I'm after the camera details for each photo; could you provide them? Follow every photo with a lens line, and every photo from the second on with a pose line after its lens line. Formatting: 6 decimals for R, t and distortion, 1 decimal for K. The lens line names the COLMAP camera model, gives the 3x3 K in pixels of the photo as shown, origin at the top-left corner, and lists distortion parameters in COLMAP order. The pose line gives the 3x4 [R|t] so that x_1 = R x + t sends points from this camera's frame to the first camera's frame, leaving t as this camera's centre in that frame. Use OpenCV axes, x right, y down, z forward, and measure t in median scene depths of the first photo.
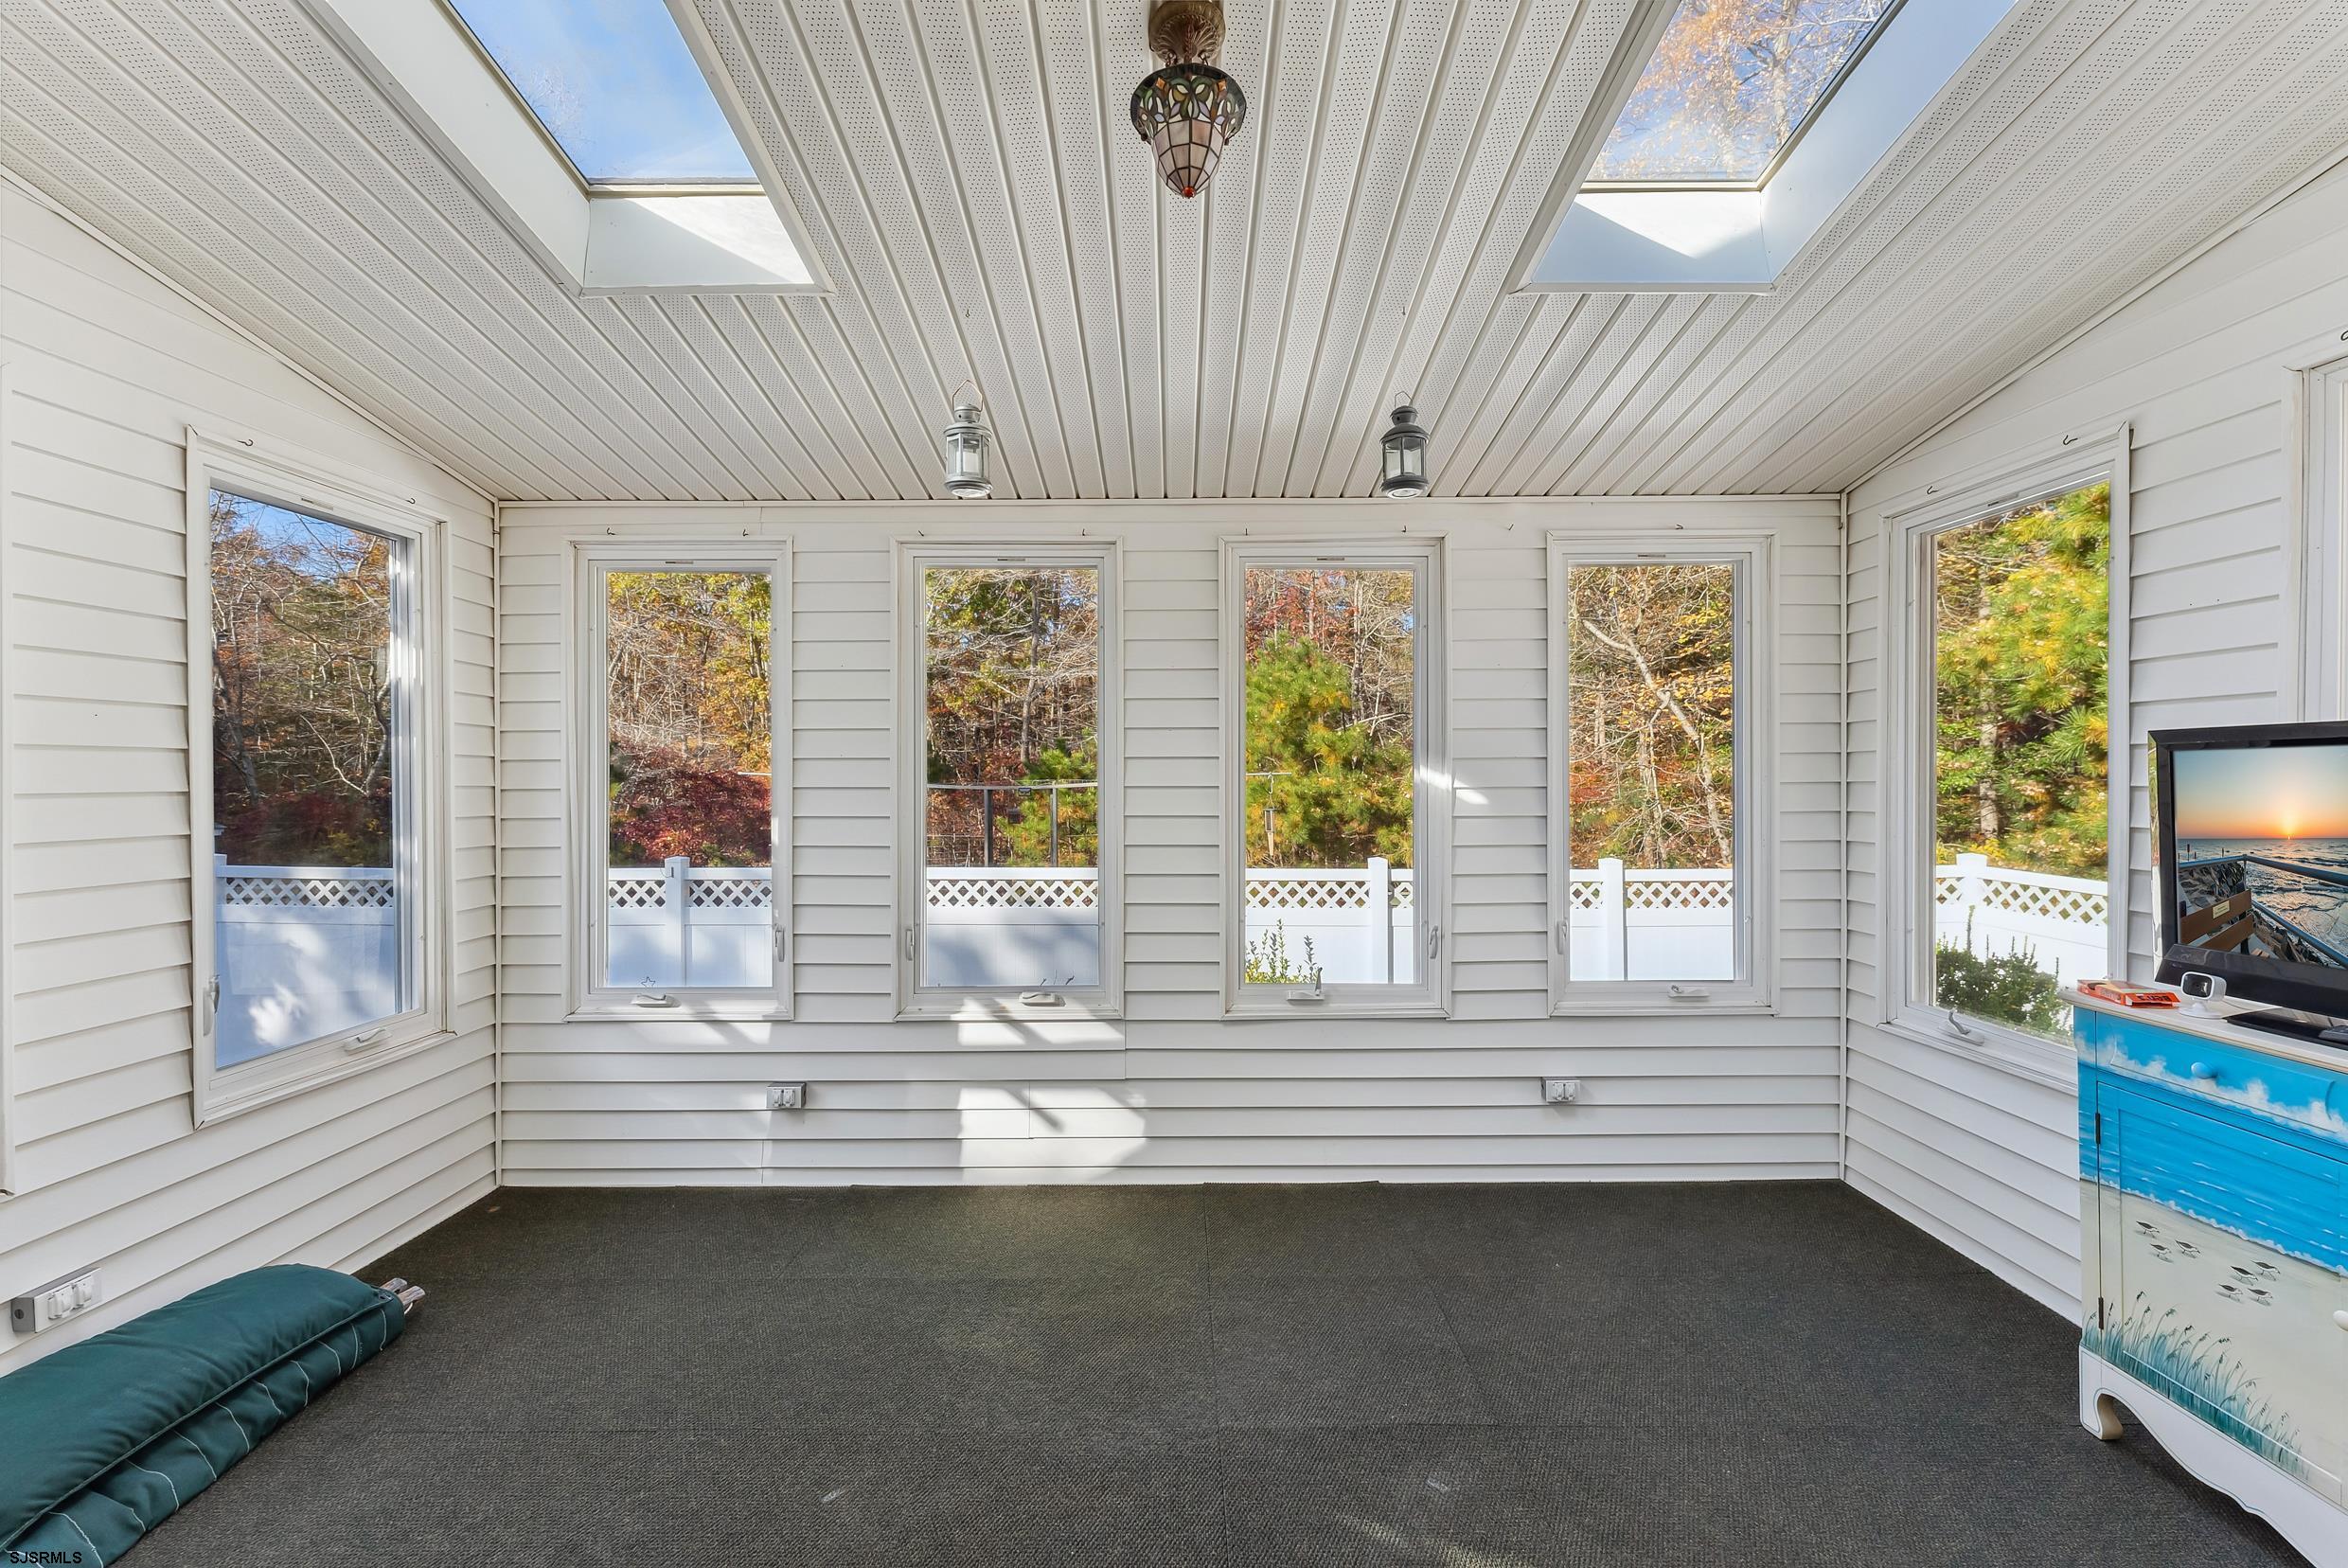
lens RADIAL K [[938.3, 0, 1176.3], [0, 938.3, 759.5], [0, 0, 1]] dist [0.001963, -0.000320]
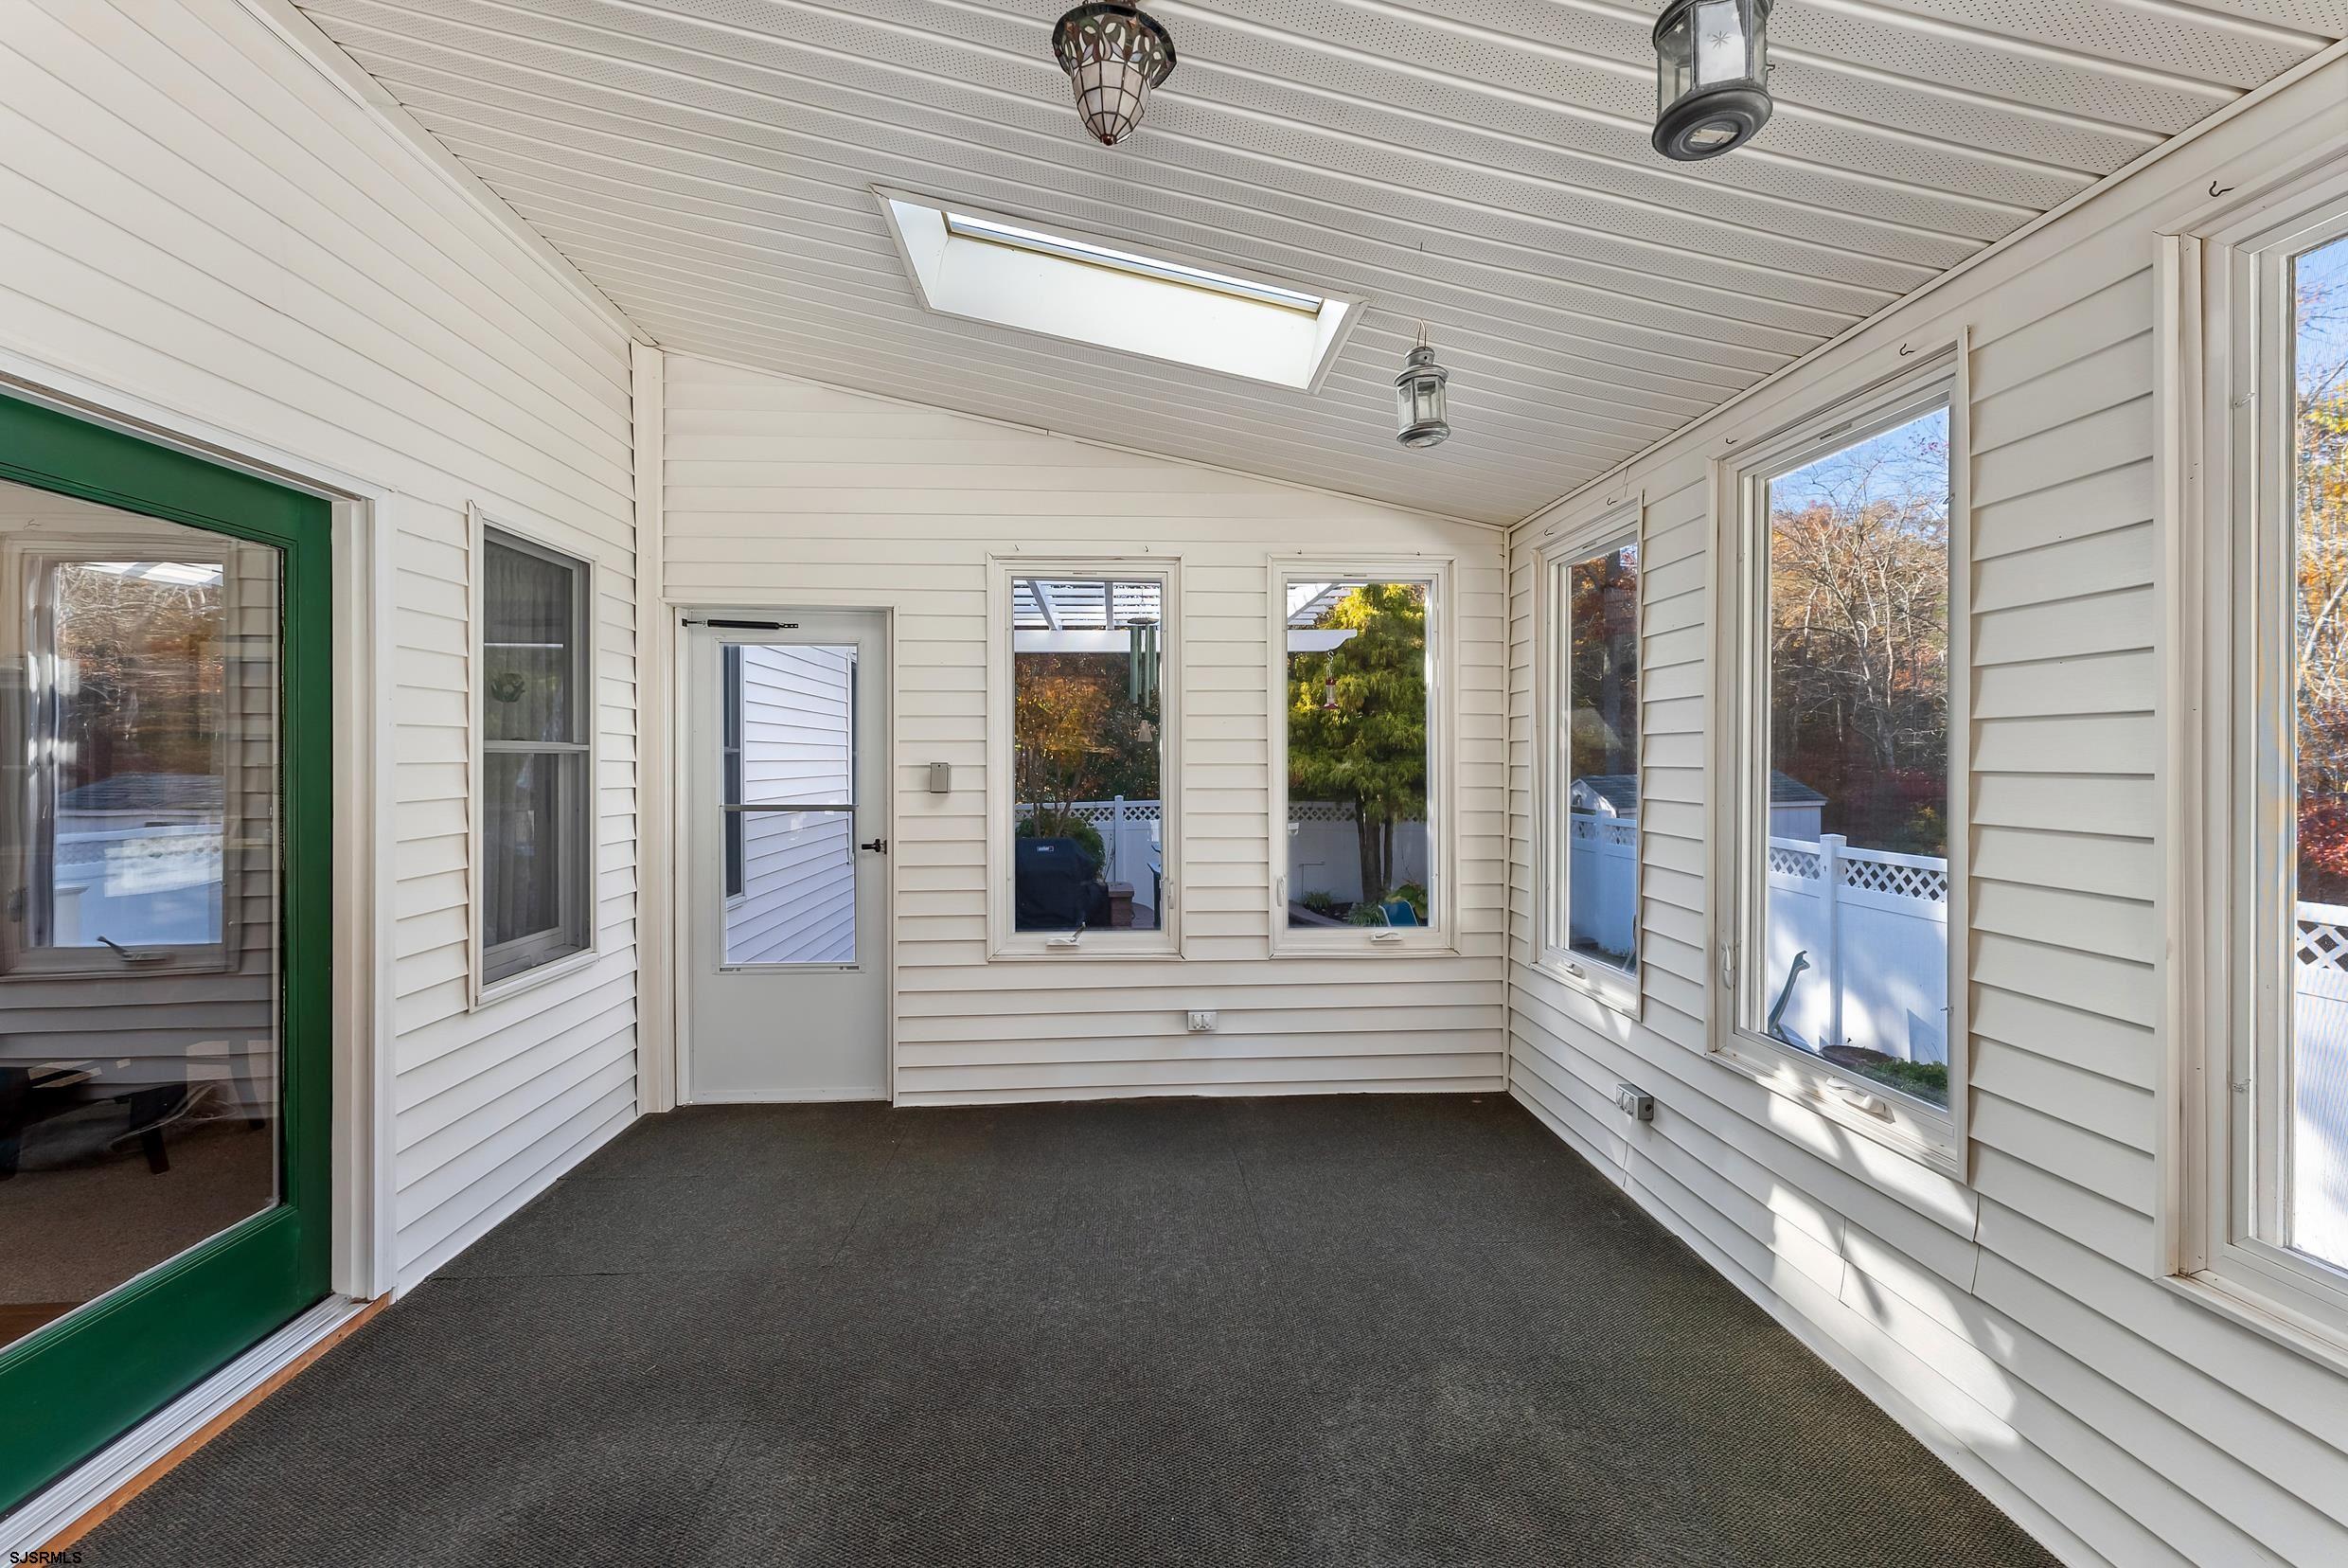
lens RADIAL K [[938.3, 0, 1176.3], [0, 938.3, 759.5], [0, 0, 1]] dist [0.001963, -0.000320]
pose [[0.065958, -0.001114, -0.997822, 0.469042], [0.016155, 0.999869, -0.000048, 0.015778], [0.997692, -0.016117, 0.065968, 0.497352]]
